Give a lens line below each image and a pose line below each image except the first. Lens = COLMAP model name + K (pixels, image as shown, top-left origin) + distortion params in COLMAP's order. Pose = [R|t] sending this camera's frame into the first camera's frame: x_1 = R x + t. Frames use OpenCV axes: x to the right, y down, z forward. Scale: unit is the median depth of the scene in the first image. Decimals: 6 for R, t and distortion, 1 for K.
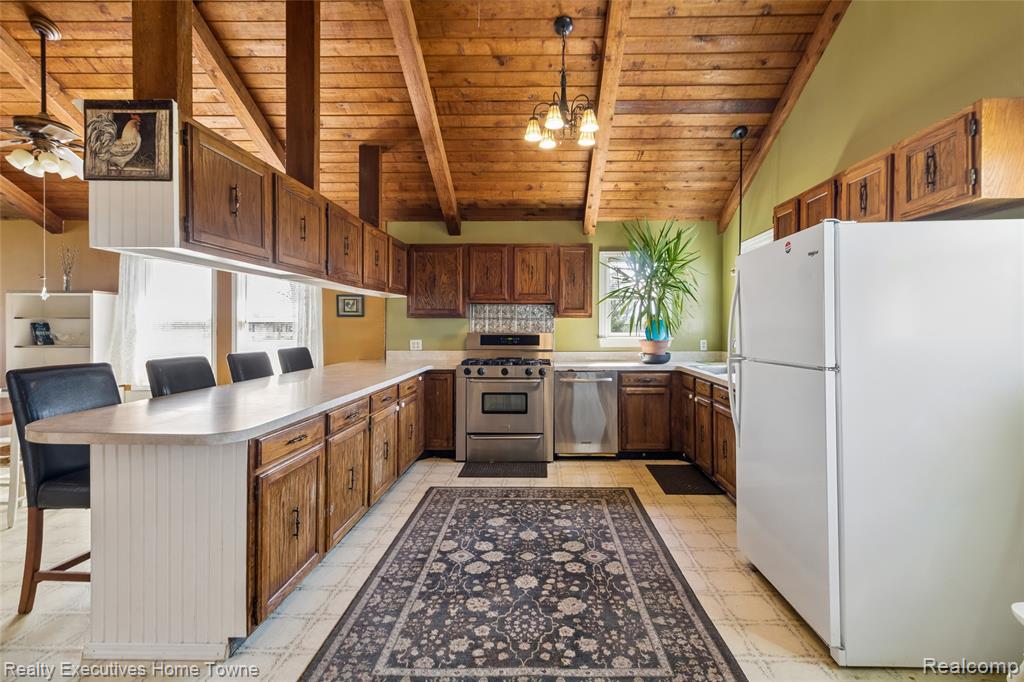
lens RADIAL K [[488.6, 0, 531.3], [0, 488.6, 334.7], [0, 0, 1]] dist [0.003156, 0.000623]
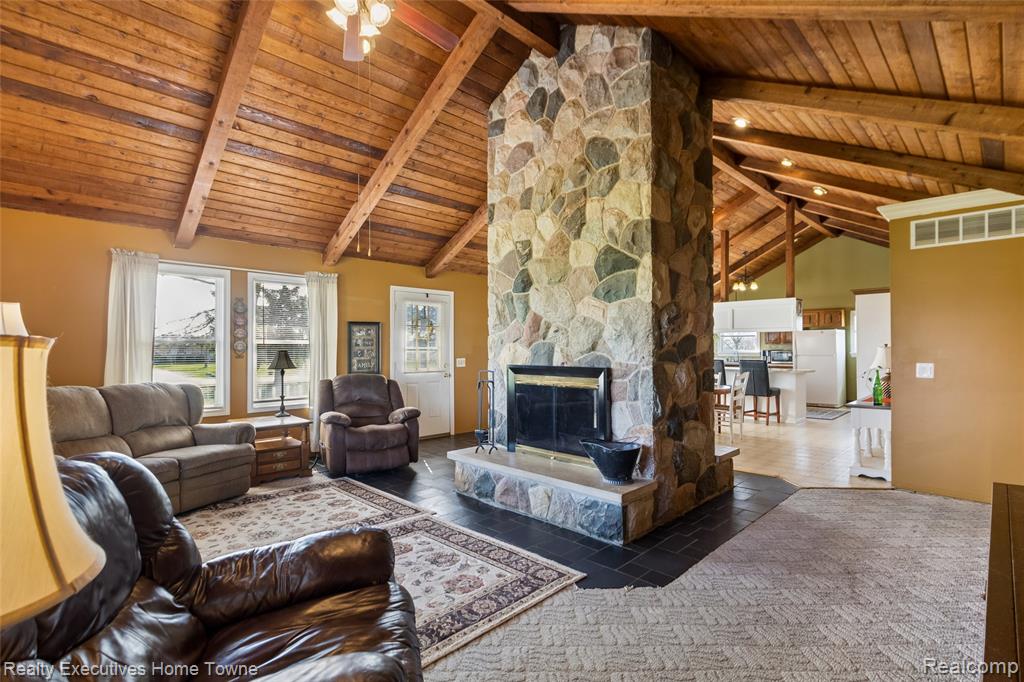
lens RADIAL K [[478.5, 0, 515.3], [0, 478.5, 349.5], [0, 0, 1]] dist [-0.025006, 0.000104]
pose [[0.698581, -0.002226, 0.715528, -3.211325], [0.013237, 0.999864, -0.009813, 0.002815], [-0.715409, 0.016327, 0.698515, -0.080416]]
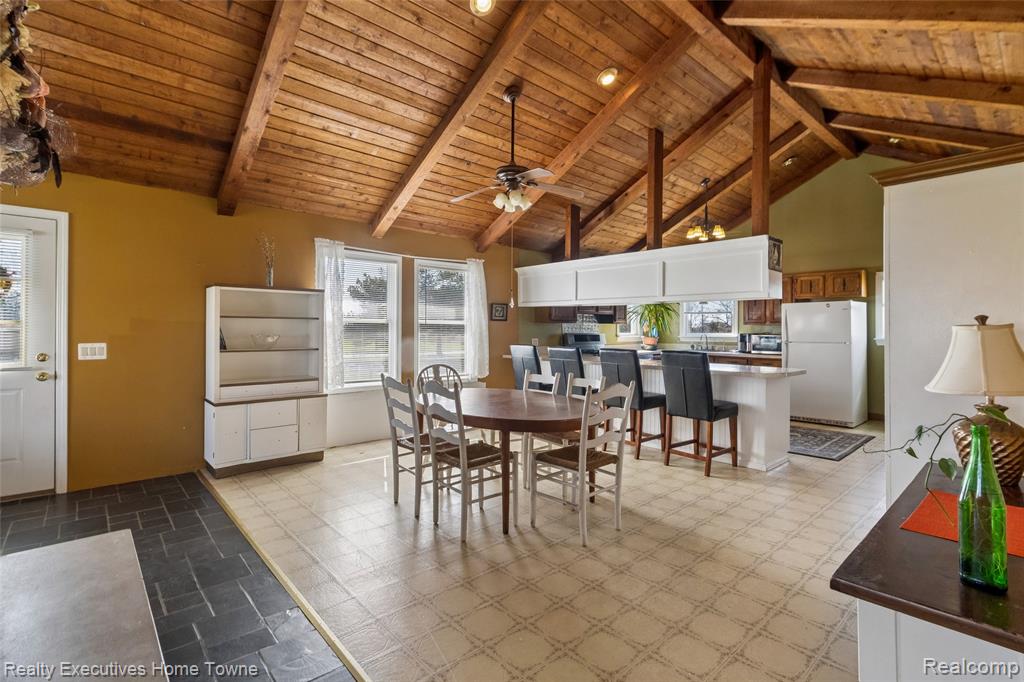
lens RADIAL K [[484.1, 0, 510.5], [0, 484.1, 332.7], [0, 0, 1]] dist [-0.003832, -0.000479]
pose [[0.722608, 0.001004, 0.691258, -1.931485], [0.004798, 0.999968, -0.006468, 0.004128], [-0.691242, 0.007991, 0.722579, 0.110445]]
